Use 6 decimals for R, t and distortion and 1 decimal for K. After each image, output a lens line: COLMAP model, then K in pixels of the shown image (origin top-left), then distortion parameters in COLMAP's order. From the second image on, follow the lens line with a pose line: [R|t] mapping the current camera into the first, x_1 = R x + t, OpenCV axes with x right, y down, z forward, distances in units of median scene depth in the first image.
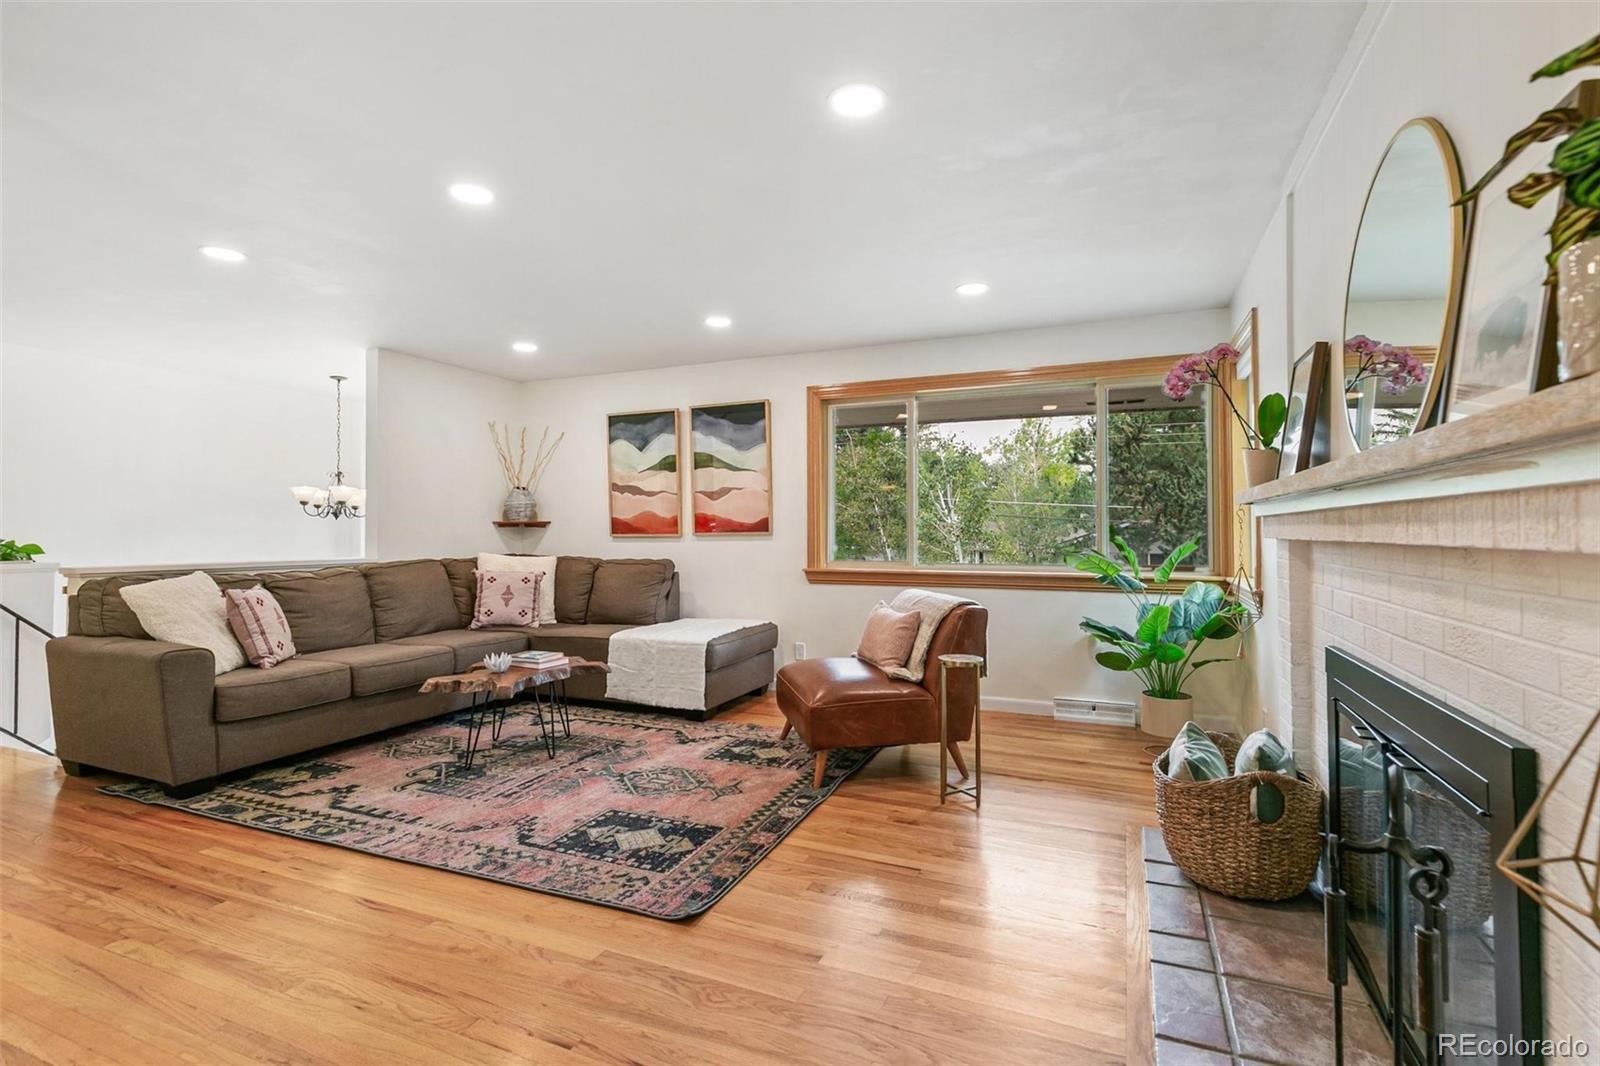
lens RADIAL K [[755.9, 0, 798.7], [0, 755.9, 524.3], [0, 0, 1]] dist [0.011458, 0.002150]
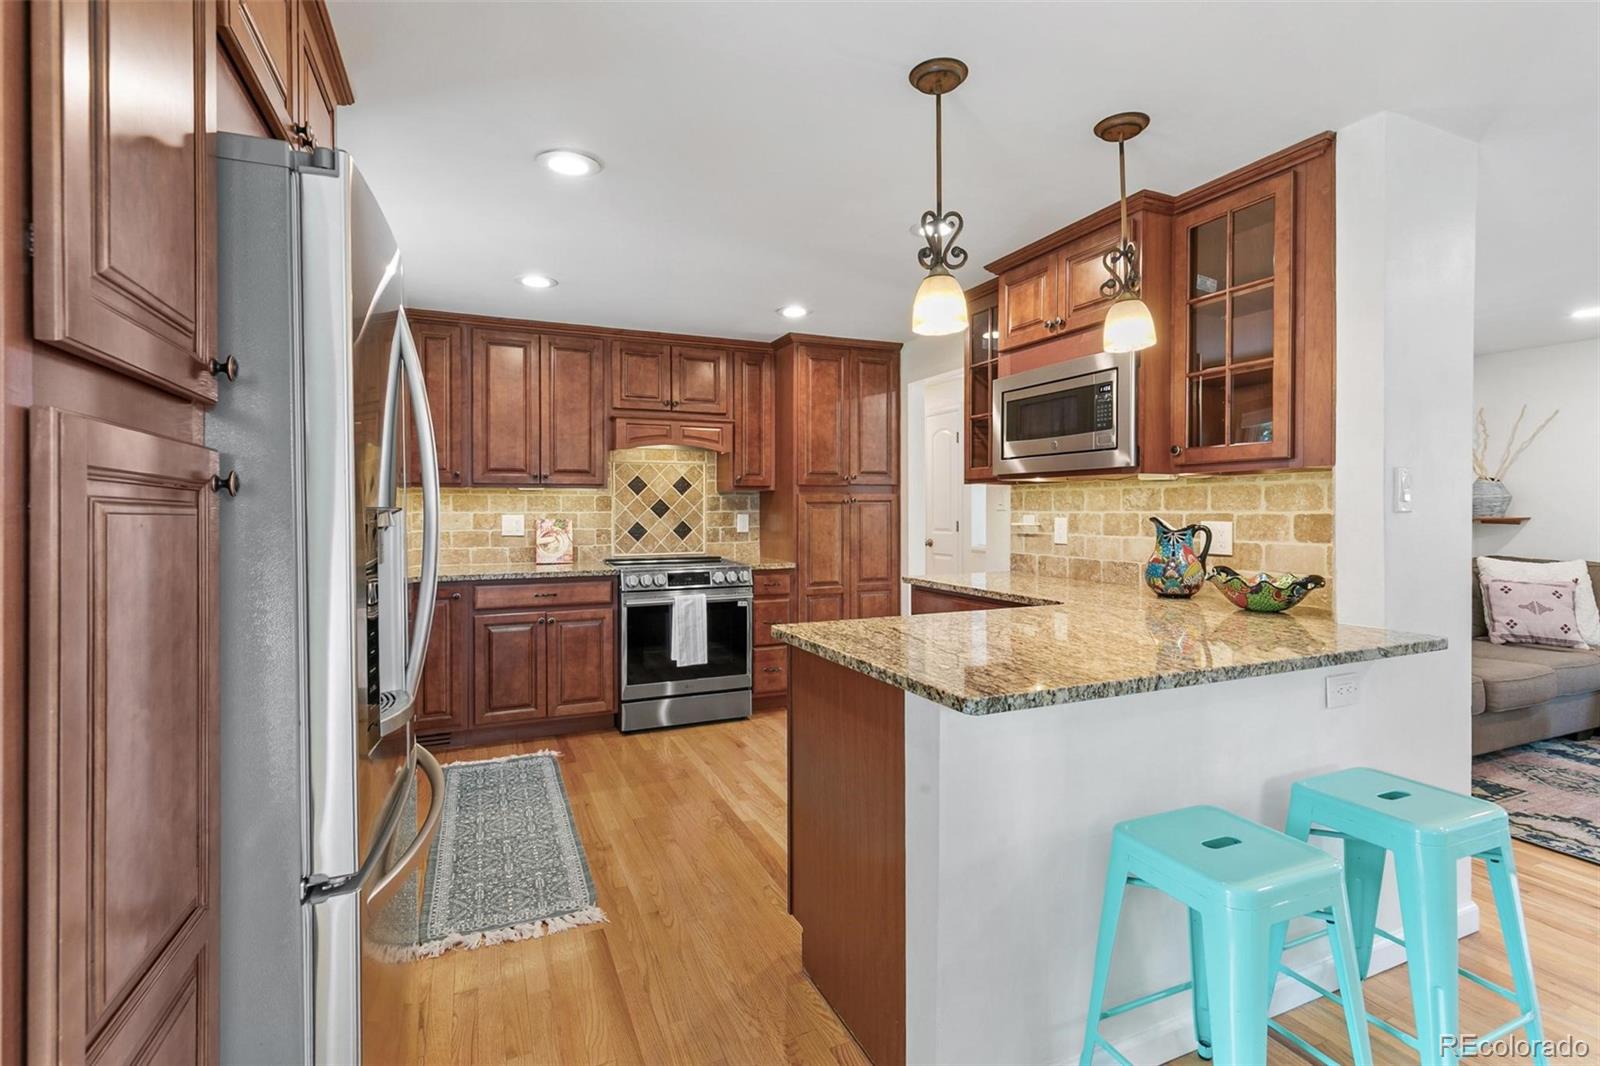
lens RADIAL K [[755.9, 0, 775.3], [0, 755.9, 516.1], [0, 0, 1]] dist [0.011458, 0.002150]
pose [[0.733981, 0.017716, -0.678939, -0.602016], [-0.002544, 0.999724, 0.023336, -0.037880], [0.679165, -0.015401, 0.733824, -0.302673]]
